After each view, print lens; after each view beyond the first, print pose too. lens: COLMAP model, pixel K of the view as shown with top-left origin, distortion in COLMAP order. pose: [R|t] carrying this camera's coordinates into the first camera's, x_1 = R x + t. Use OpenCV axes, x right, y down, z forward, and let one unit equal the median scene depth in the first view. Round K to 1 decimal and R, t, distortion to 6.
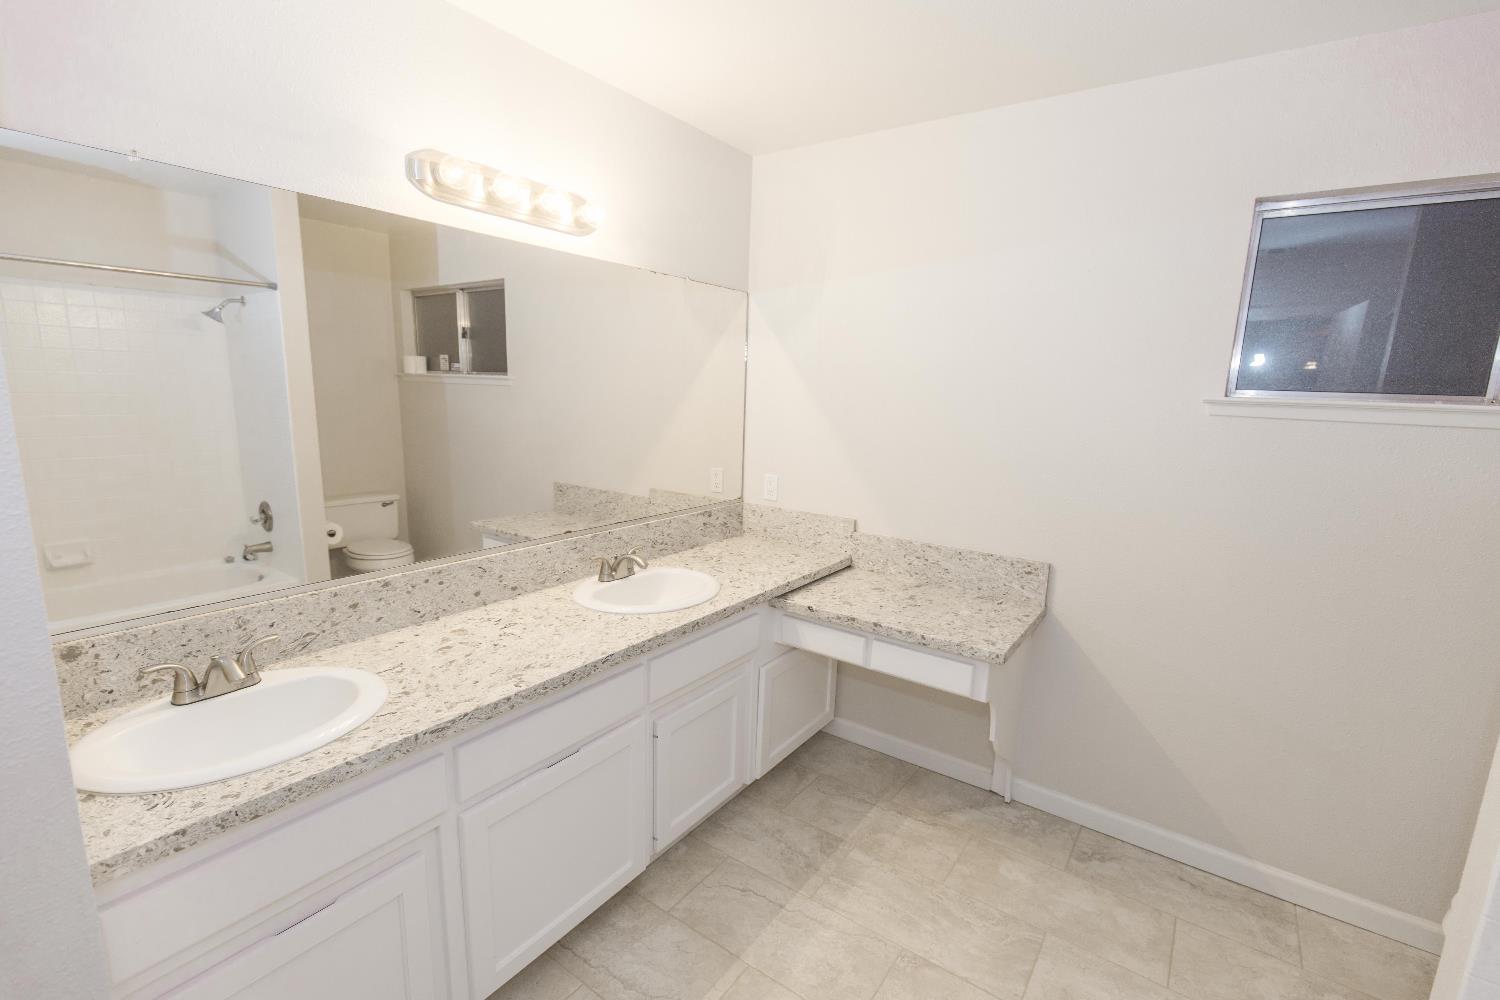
lens RADIAL K [[685.6, 0, 752.6], [0, 685.6, 514.1], [0, 0, 1]] dist [0.003120, -0.001505]
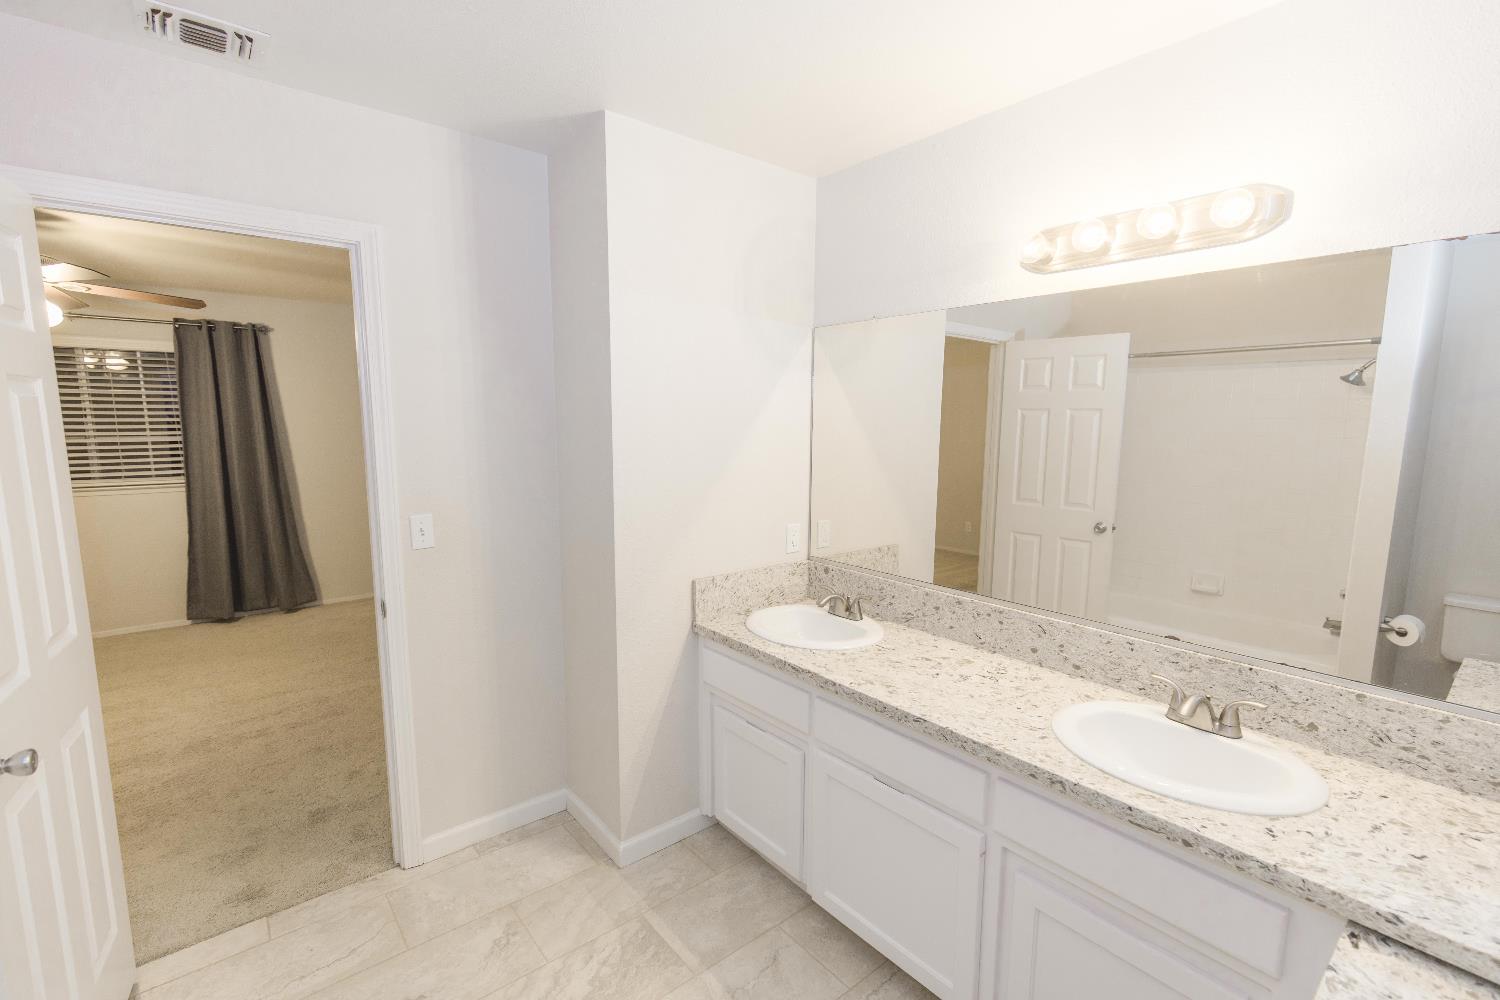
lens RADIAL K [[671.1, 0, 757.2], [0, 671.1, 514.3], [0, 0, 1]] dist [0.001124, -0.001739]
pose [[-0.270242, 0.099082, -0.957681, 0.634031], [-0.196470, 0.968085, 0.155599, -0.150961], [0.942533, 0.230205, -0.242151, 0.820362]]
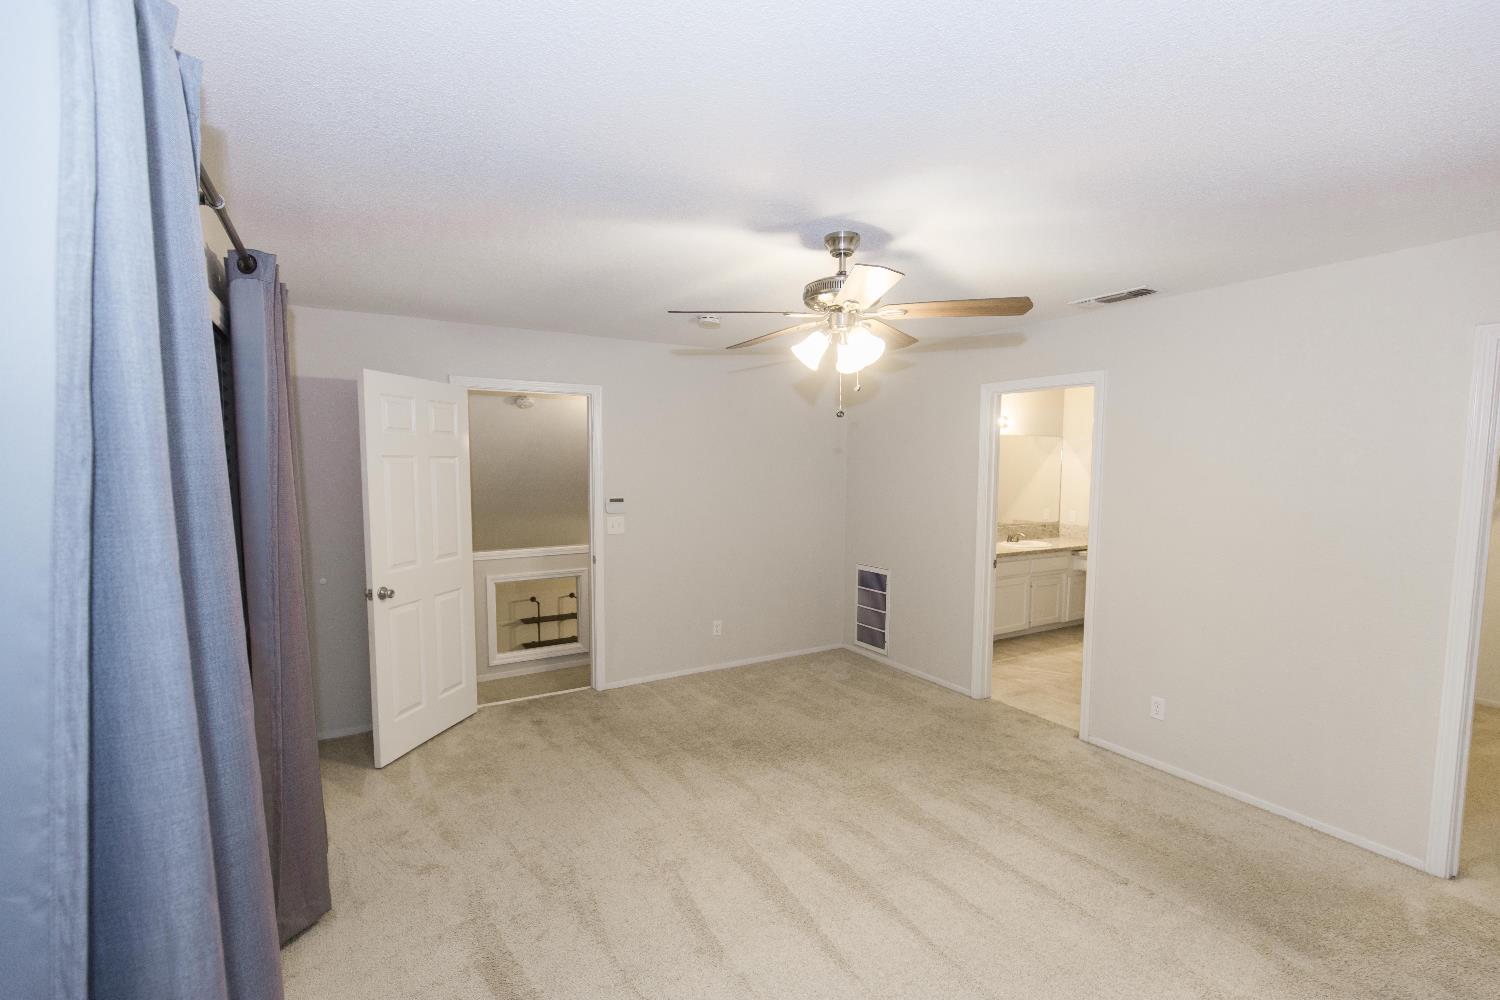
lens RADIAL K [[665.8, 0, 757.1], [0, 665.8, 525.9], [0, 0, 1]] dist [0.000876, -0.000735]
pose [[0.913787, 0.001152, -0.406191, -0.053331], [-0.048120, 0.993261, -0.105437, 0.441250], [0.403332, 0.115893, 0.907685, -2.388347]]
